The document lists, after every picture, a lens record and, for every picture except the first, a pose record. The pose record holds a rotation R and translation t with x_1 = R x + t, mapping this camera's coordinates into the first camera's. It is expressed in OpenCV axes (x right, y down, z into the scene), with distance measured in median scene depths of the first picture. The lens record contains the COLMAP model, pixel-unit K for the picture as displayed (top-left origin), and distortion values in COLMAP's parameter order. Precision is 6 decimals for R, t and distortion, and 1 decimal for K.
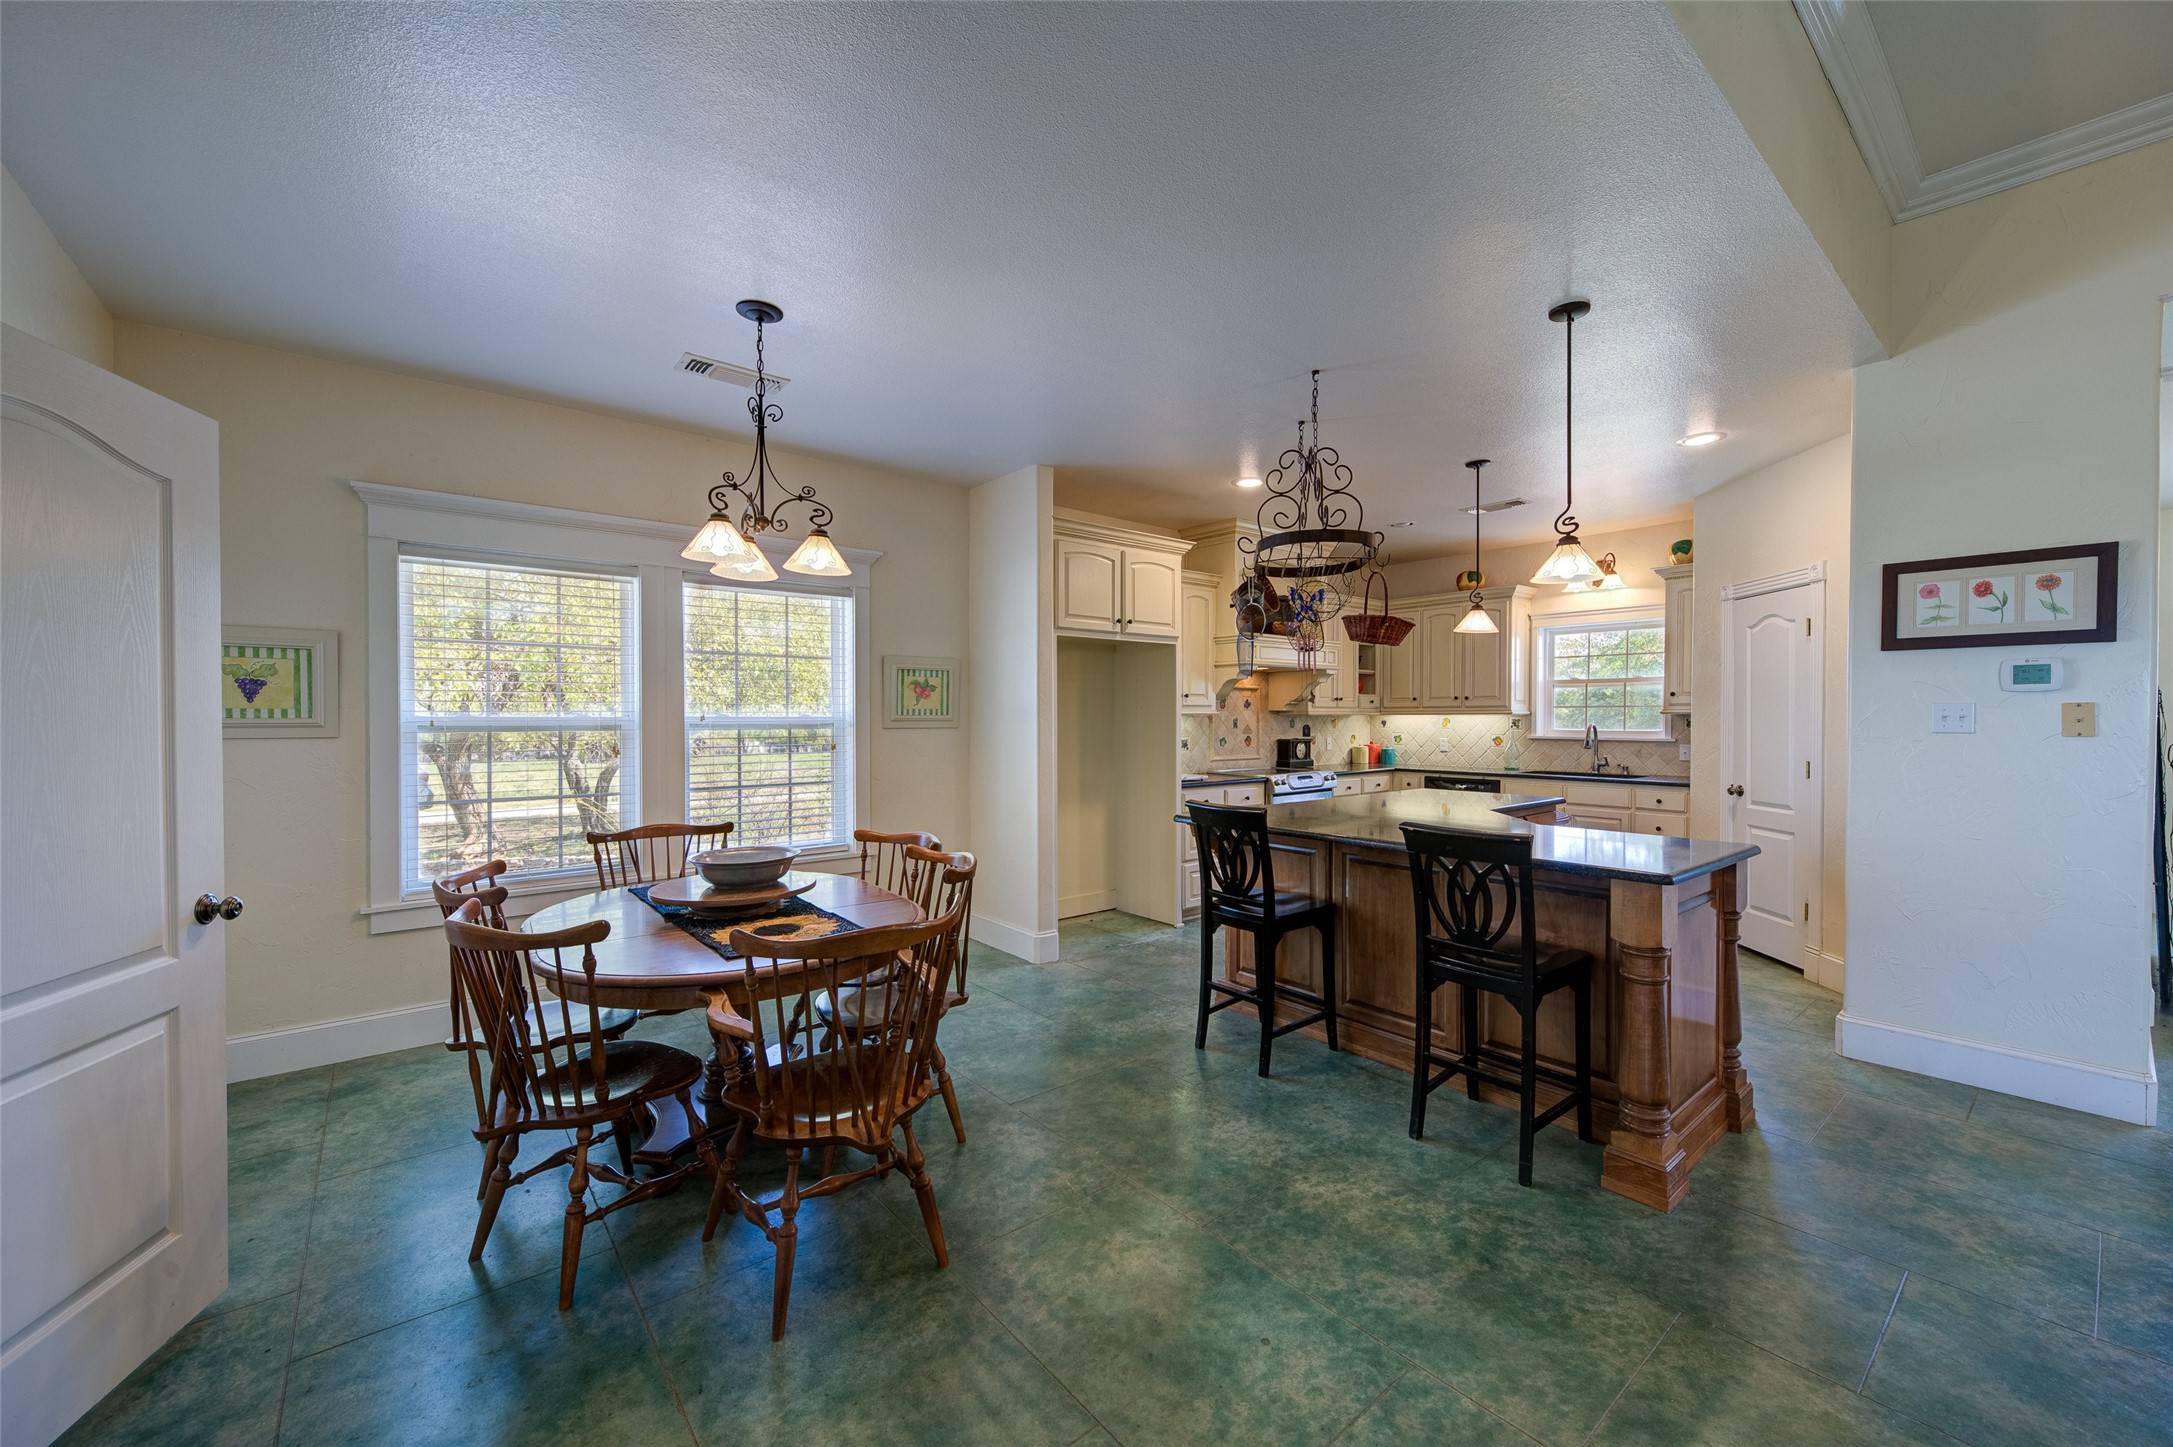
lens RADIAL K [[848.5, 0, 1086.5], [0, 848.5, 723.5], [0, 0, 1]] dist [0.003493, 0.000253]
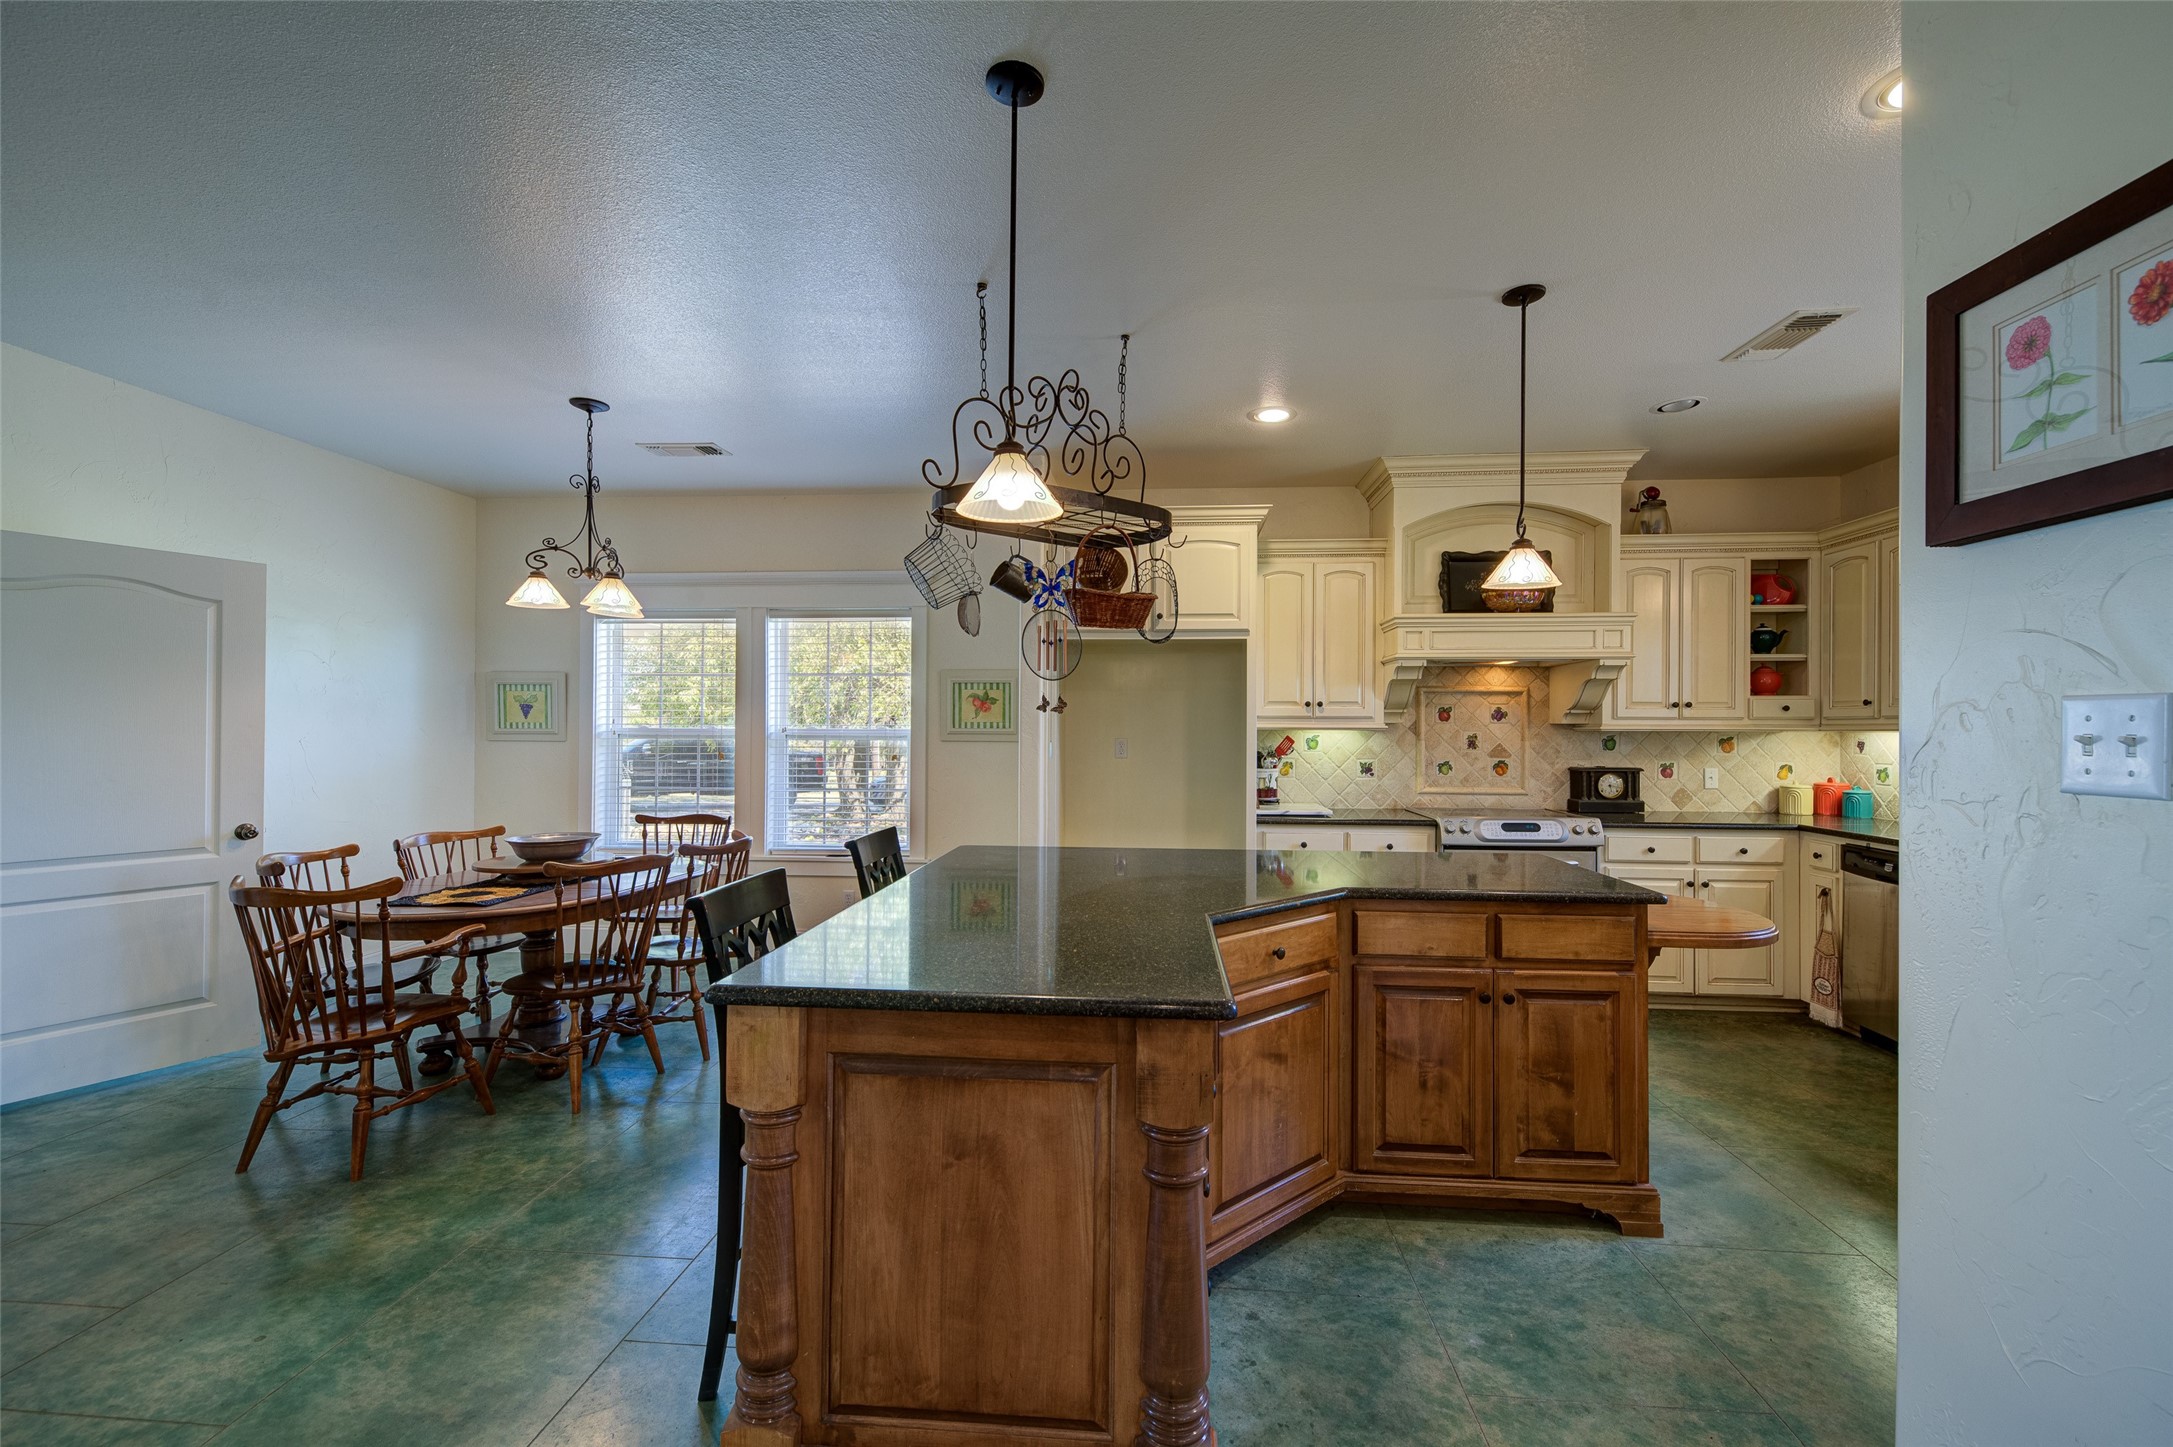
lens RADIAL K [[899.4, 0, 1086.5], [0, 899.4, 723.5], [0, 0, 1]] dist [0.005101, 0.000141]
pose [[0.719494, -0.001113, -0.694497, 0.634649], [-0.010747, 0.999861, -0.012736, -0.003612], [0.694415, 0.016628, 0.719383, 0.337541]]
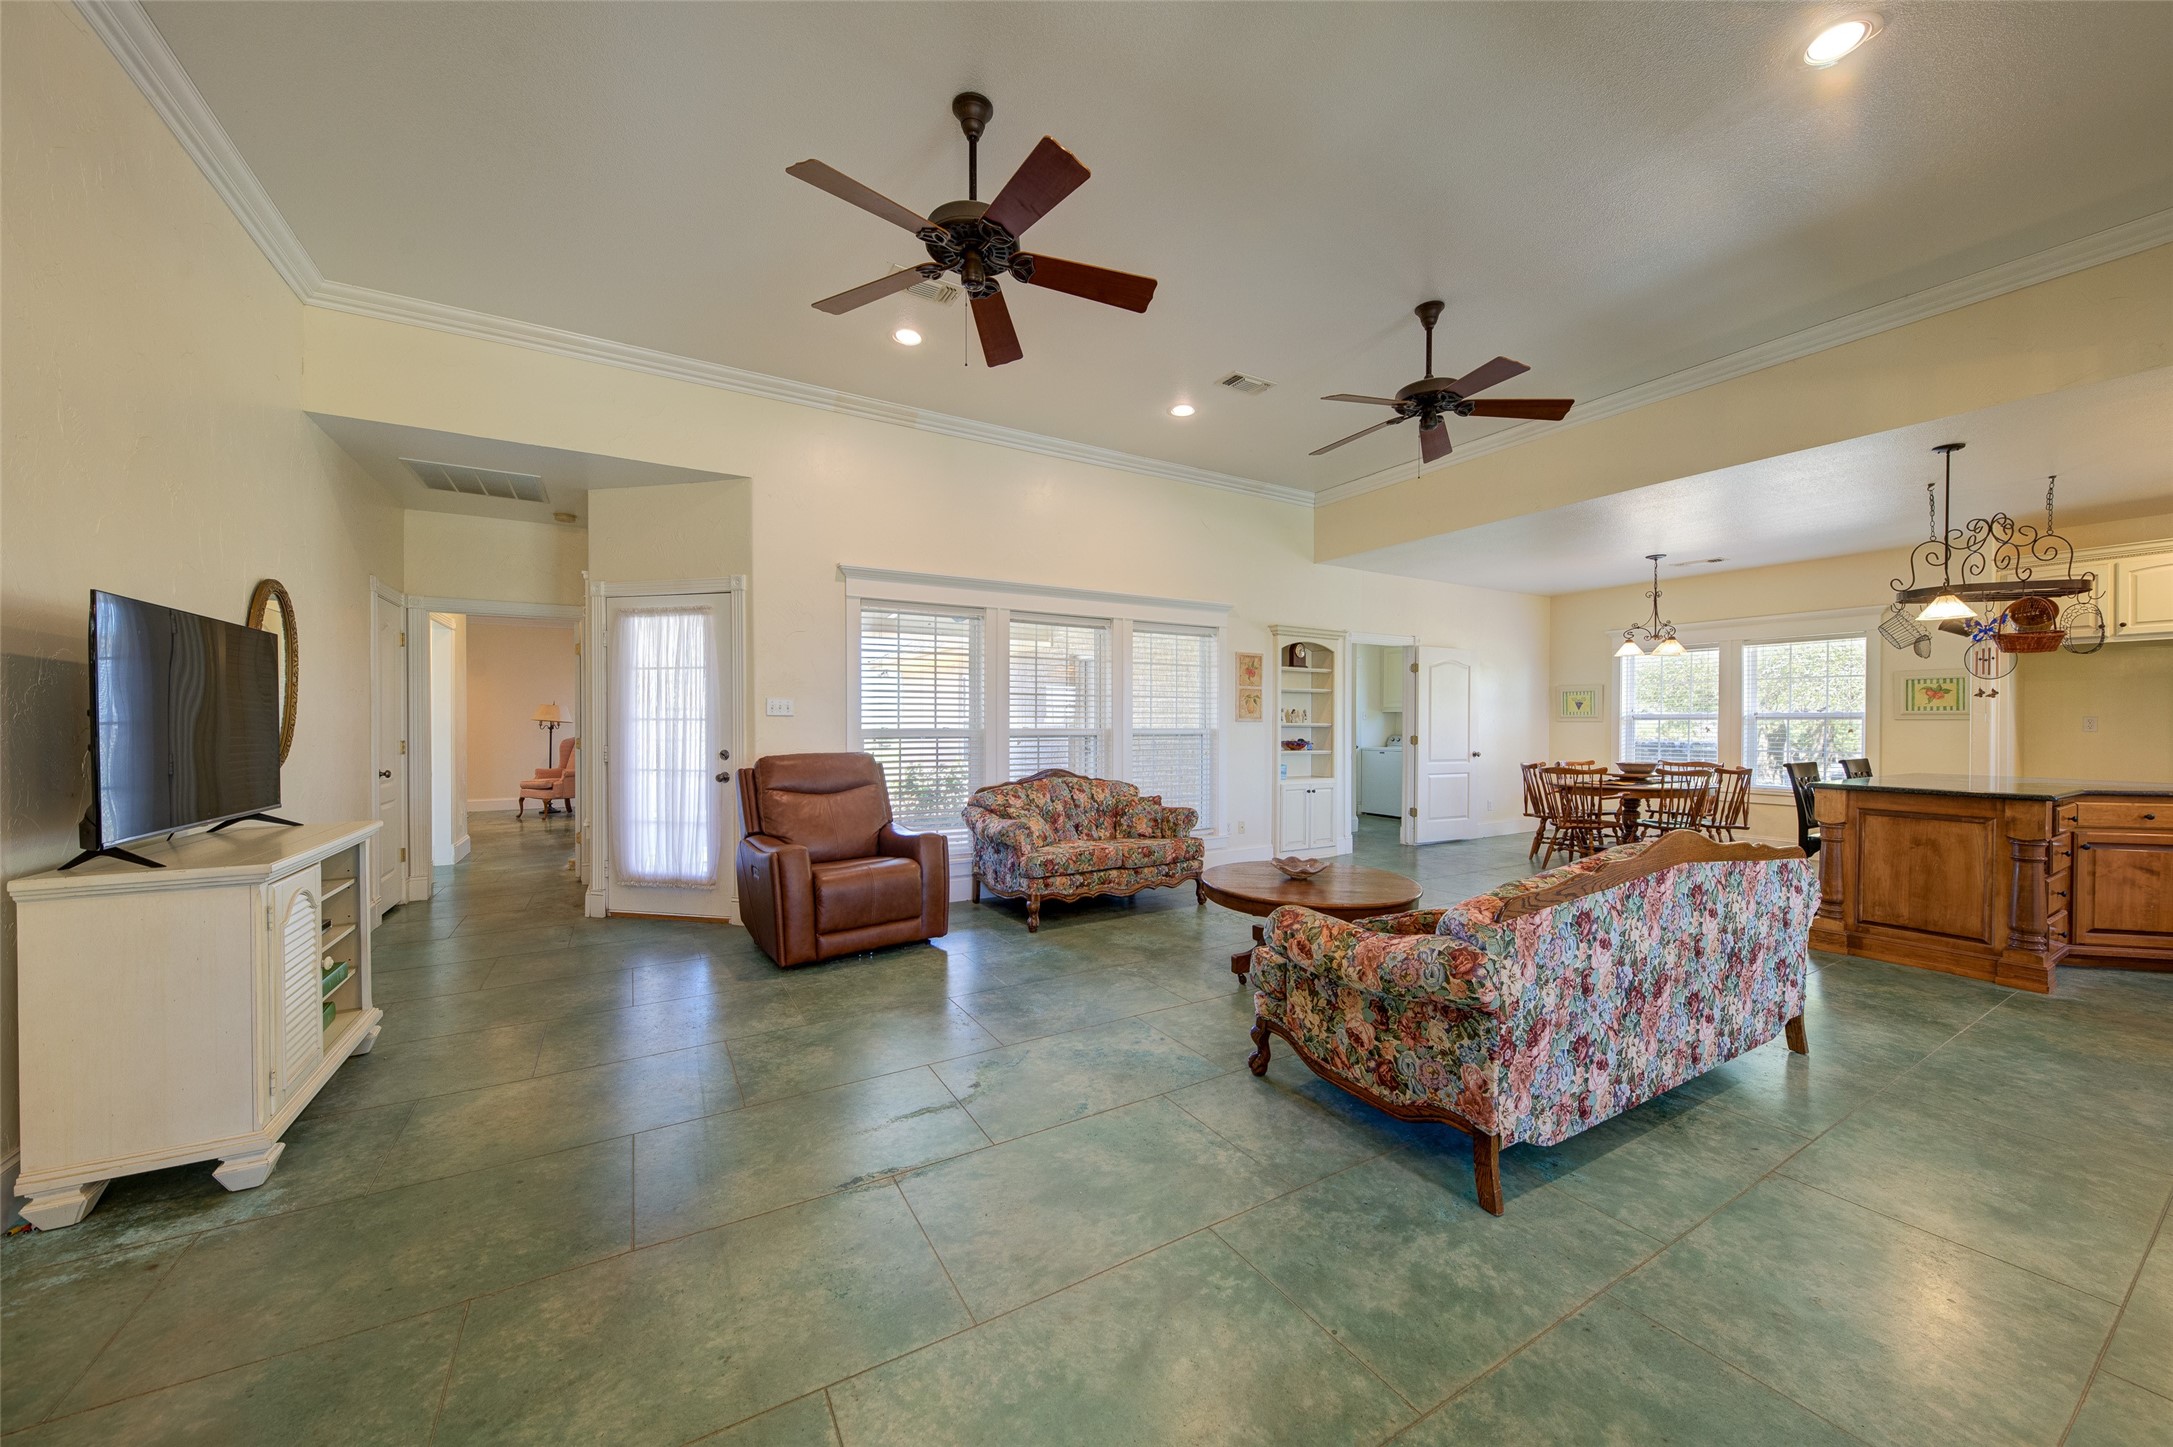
lens RADIAL K [[772.2, 0, 1086.6], [0, 772.2, 727.7], [0, 0, 1]] dist [0.011516, -0.005857]
pose [[-0.148082, 0.005765, -0.988958, 1.327833], [-0.008869, 0.999935, 0.007157, 0.022428], [0.988935, 0.009831, -0.148021, -0.215233]]
